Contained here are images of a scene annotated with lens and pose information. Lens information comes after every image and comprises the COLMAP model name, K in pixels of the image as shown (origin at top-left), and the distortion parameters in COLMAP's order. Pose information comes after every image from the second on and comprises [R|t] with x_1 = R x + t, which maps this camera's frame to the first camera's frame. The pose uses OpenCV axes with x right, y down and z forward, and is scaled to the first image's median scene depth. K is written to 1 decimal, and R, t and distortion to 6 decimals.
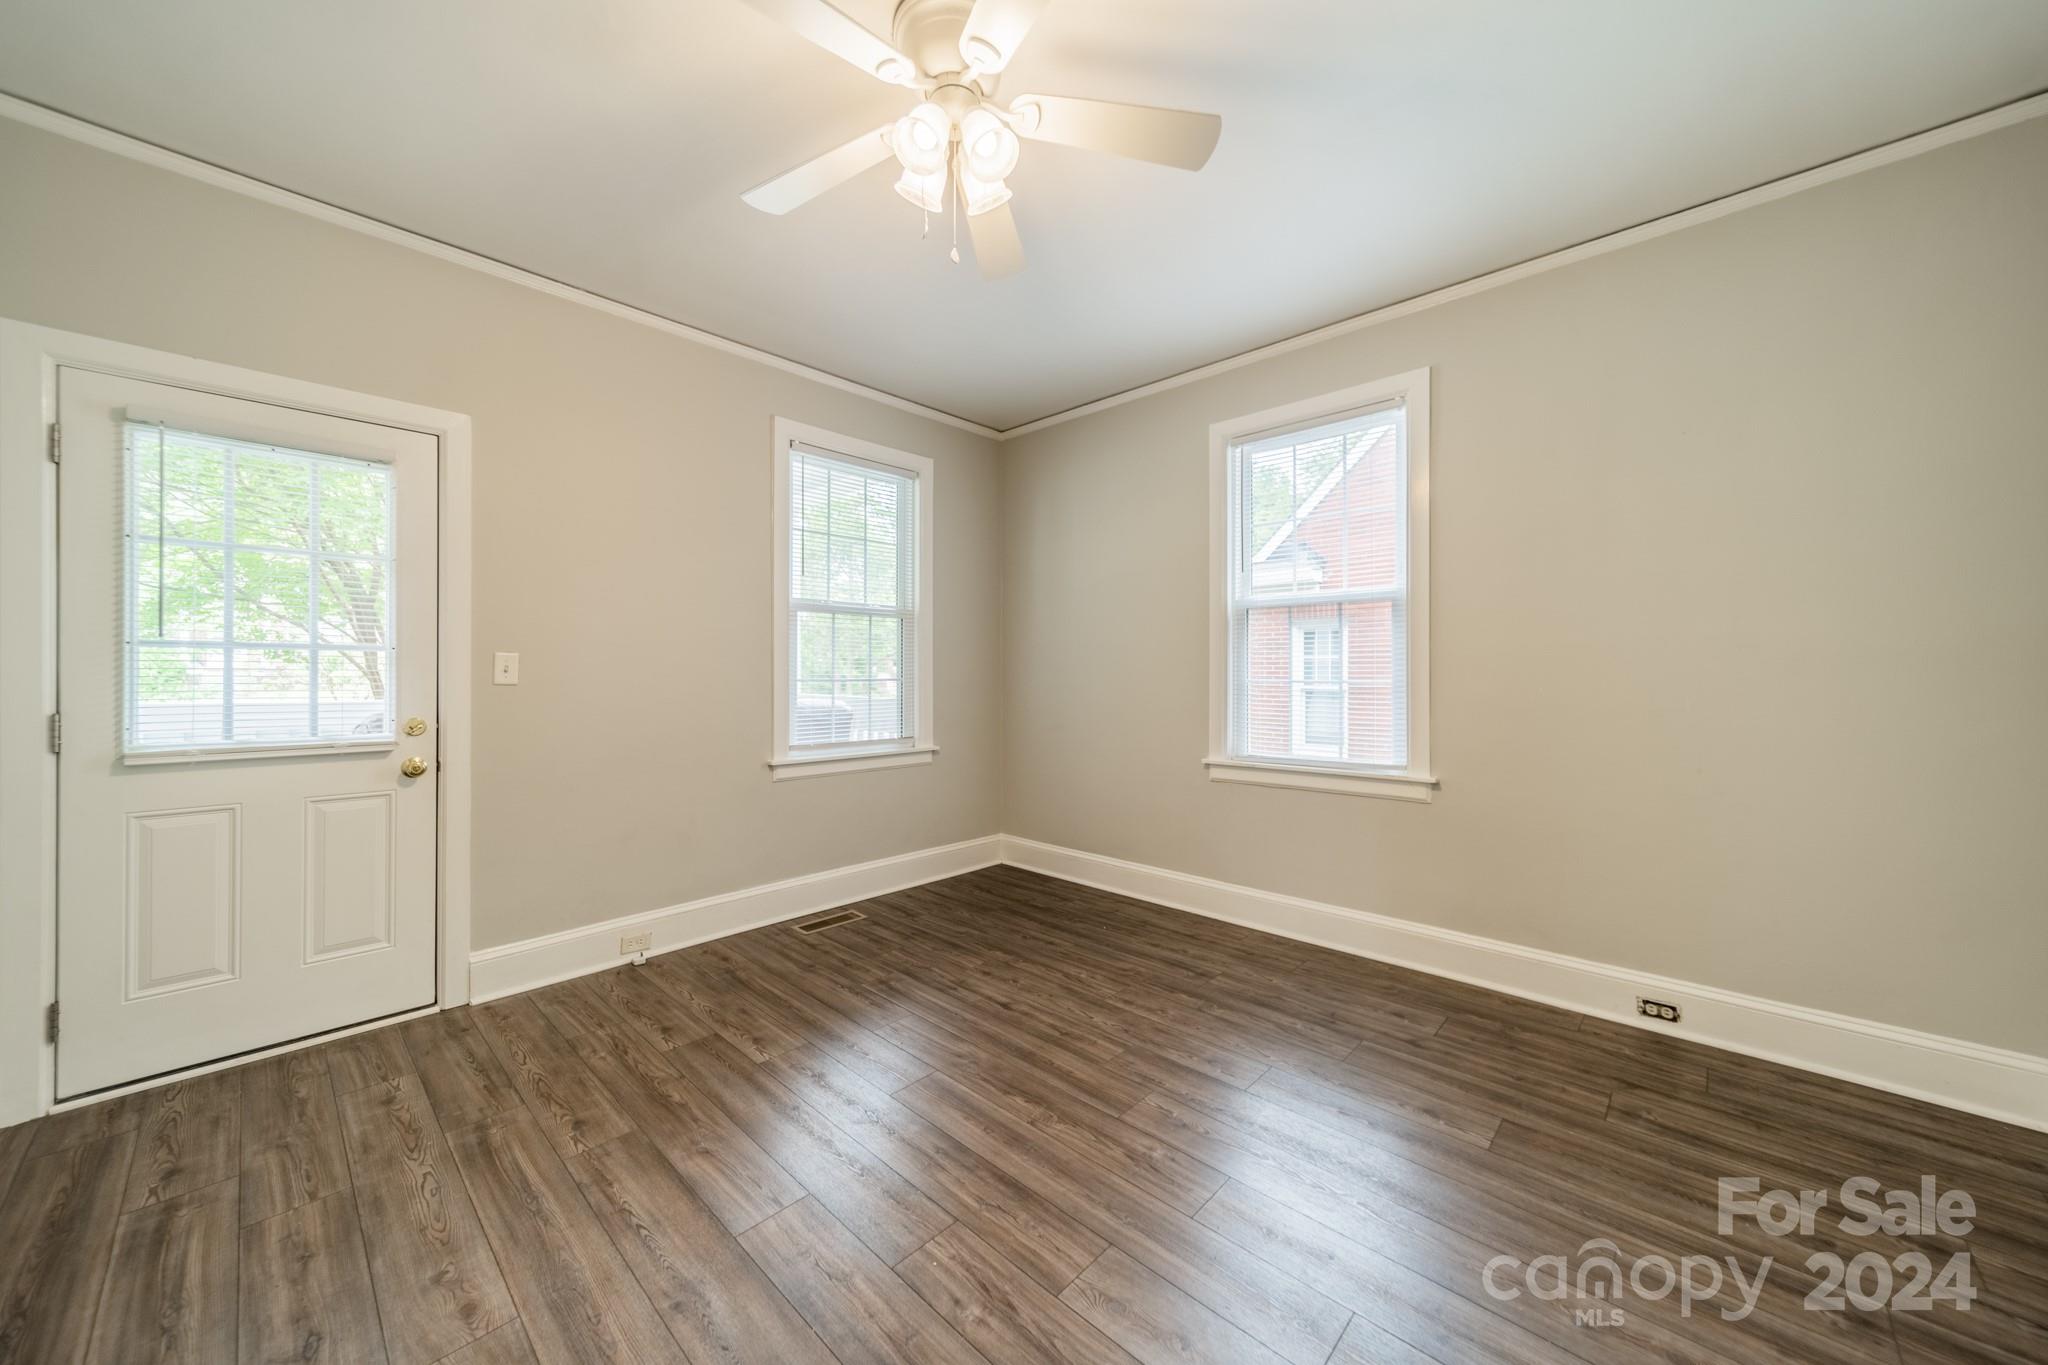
lens RADIAL K [[726.0, 0, 1029.4], [0, 726.0, 676.7], [0, 0, 1]] dist [0.001423, -0.000030]
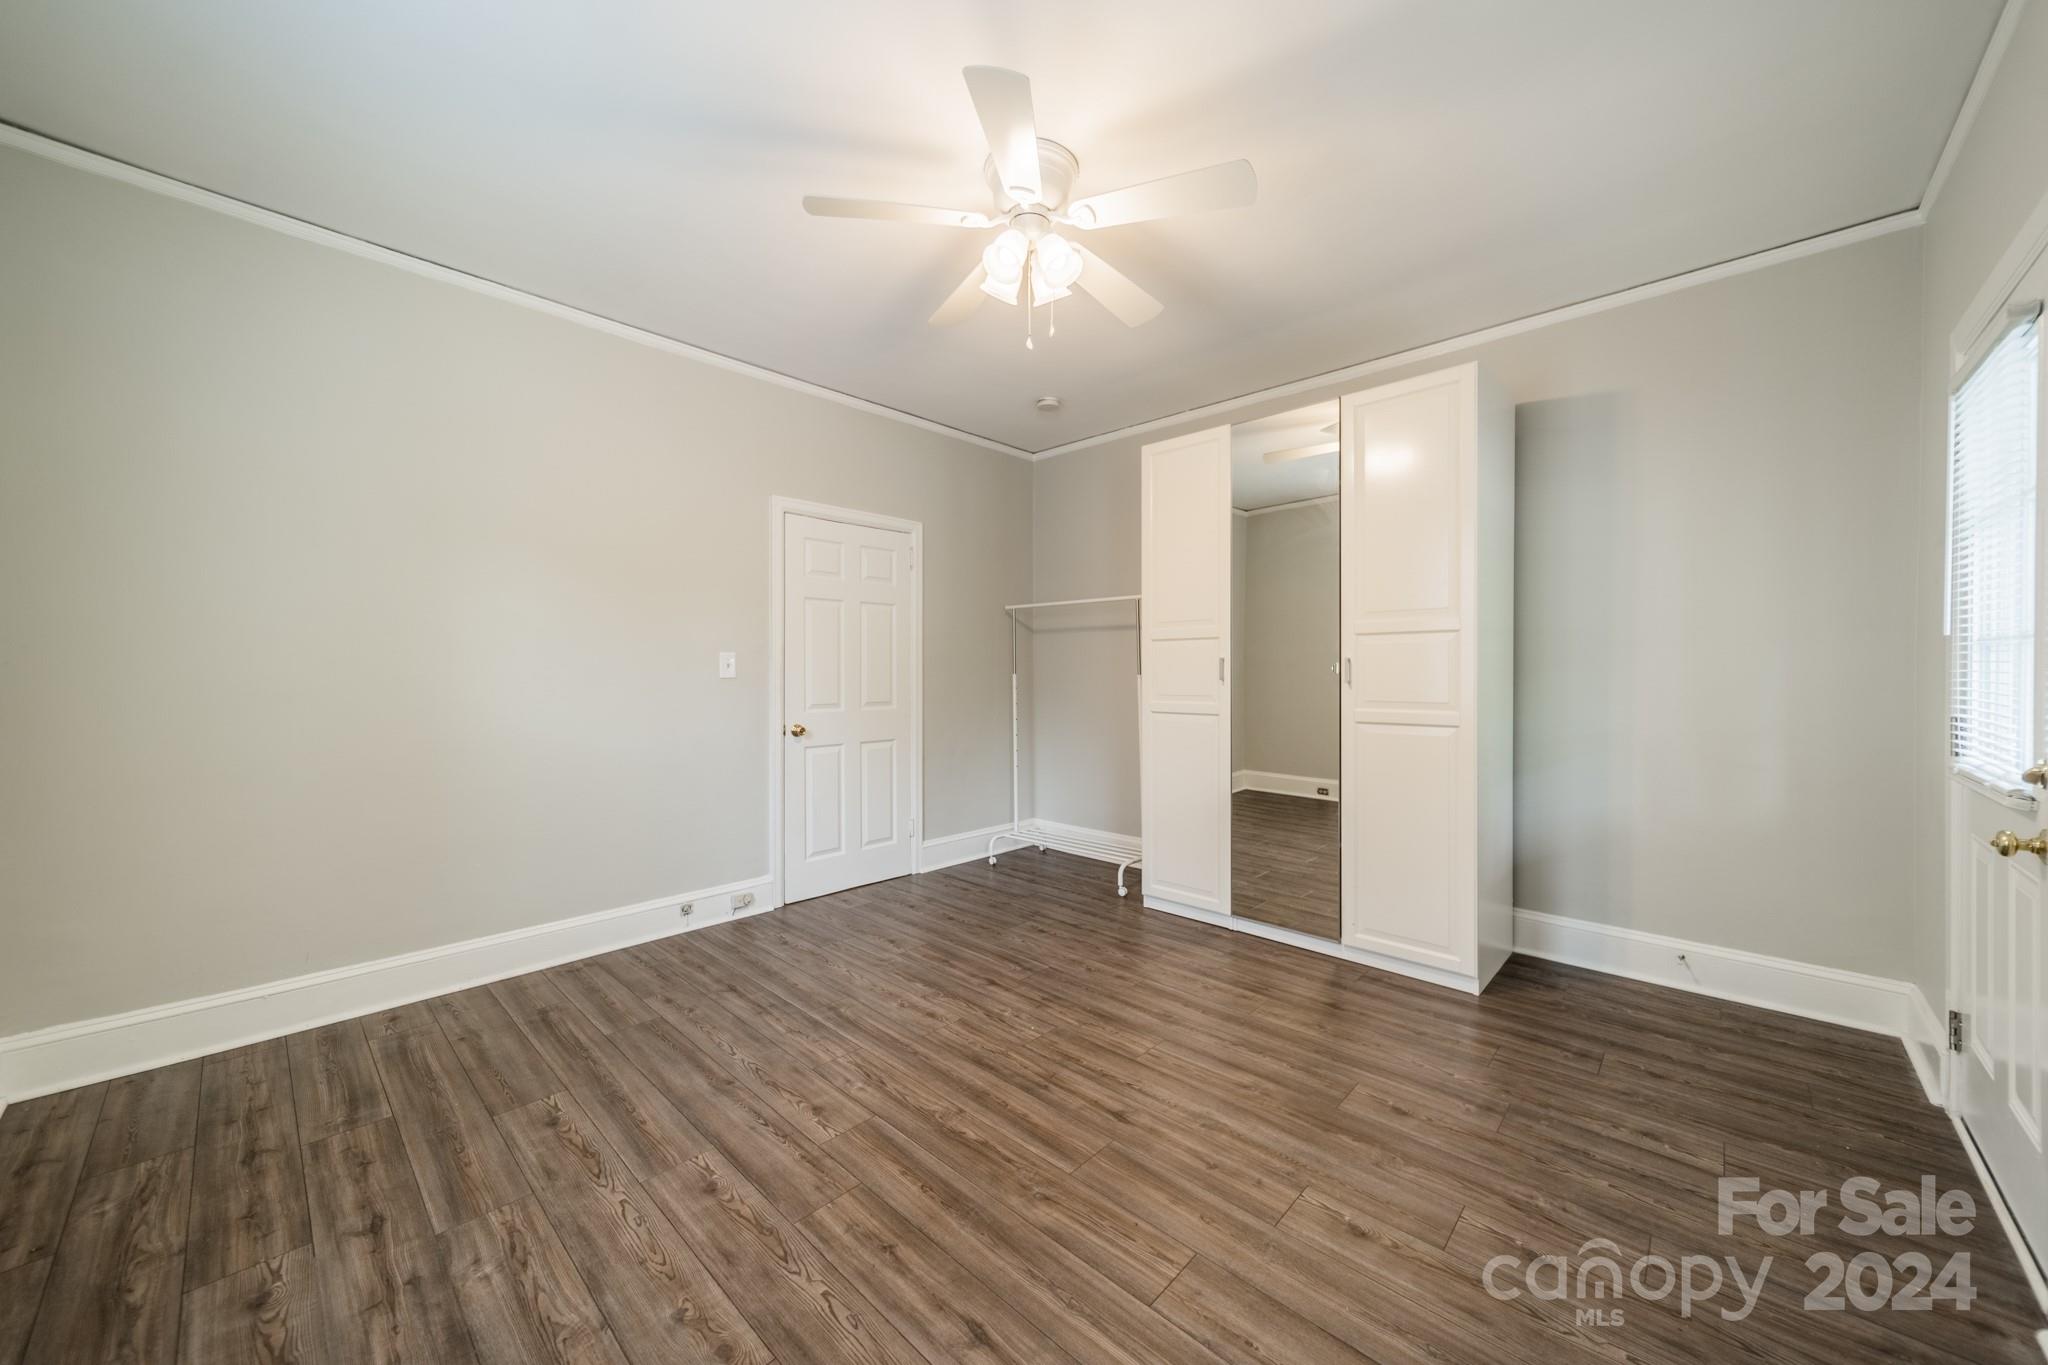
lens RADIAL K [[726.0, 0, 1029.4], [0, 726.0, 676.7], [0, 0, 1]] dist [0.001423, -0.000030]
pose [[-0.999996, -0.001110, -0.002703, -0.085964], [-0.001128, 0.999977, 0.006738, -0.008516], [0.002696, 0.006741, -0.999974, 1.945883]]
